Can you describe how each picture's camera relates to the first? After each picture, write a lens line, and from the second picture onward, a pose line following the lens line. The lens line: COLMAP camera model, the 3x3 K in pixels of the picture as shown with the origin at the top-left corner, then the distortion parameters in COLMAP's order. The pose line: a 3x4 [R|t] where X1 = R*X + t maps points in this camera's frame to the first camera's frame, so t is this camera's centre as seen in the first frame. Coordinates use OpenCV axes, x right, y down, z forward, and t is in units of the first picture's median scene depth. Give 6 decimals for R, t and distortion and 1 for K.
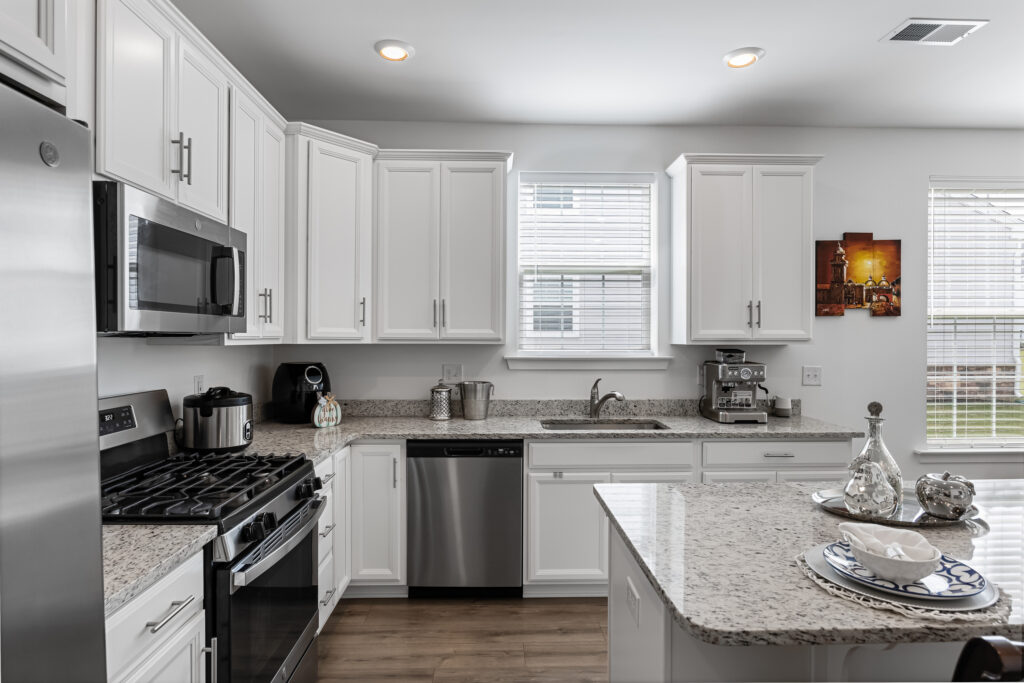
lens RADIAL K [[571.8, 0, 511.1], [0, 571.8, 340.7], [0, 0, 1]] dist [-0.008195, -0.000828]
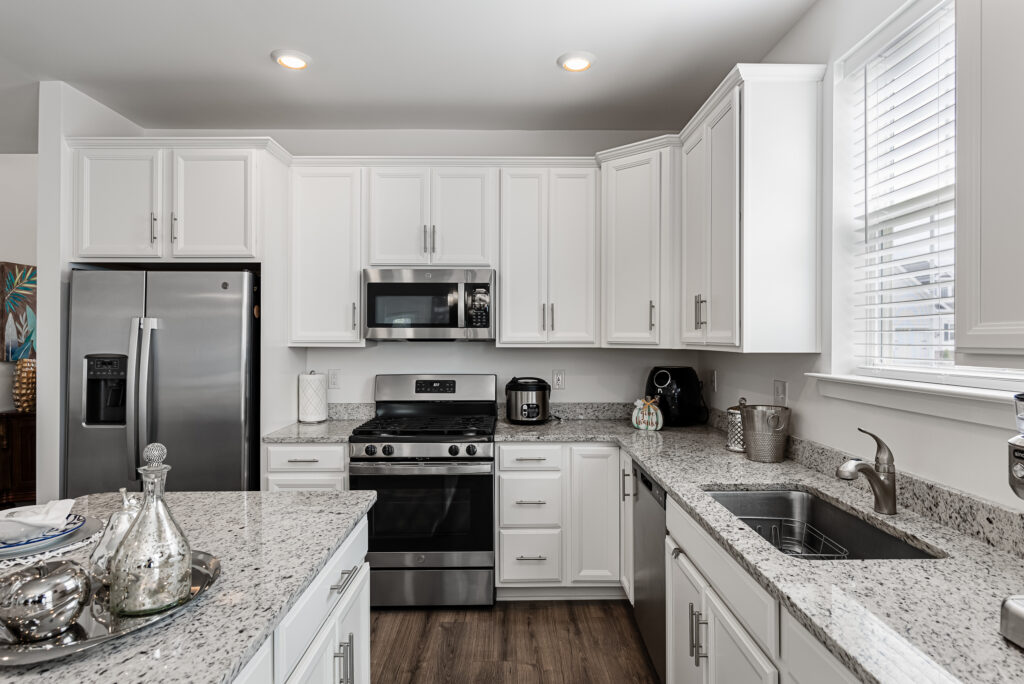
lens RADIAL K [[571.8, 0, 513.7], [0, 571.8, 338.5], [0, 0, 1]] dist [-0.008195, -0.000828]
pose [[-0.023009, -0.005003, -0.999723, 0.707850], [-0.009655, 0.999942, -0.004782, -0.004834], [0.999689, 0.009543, -0.023056, 0.792148]]
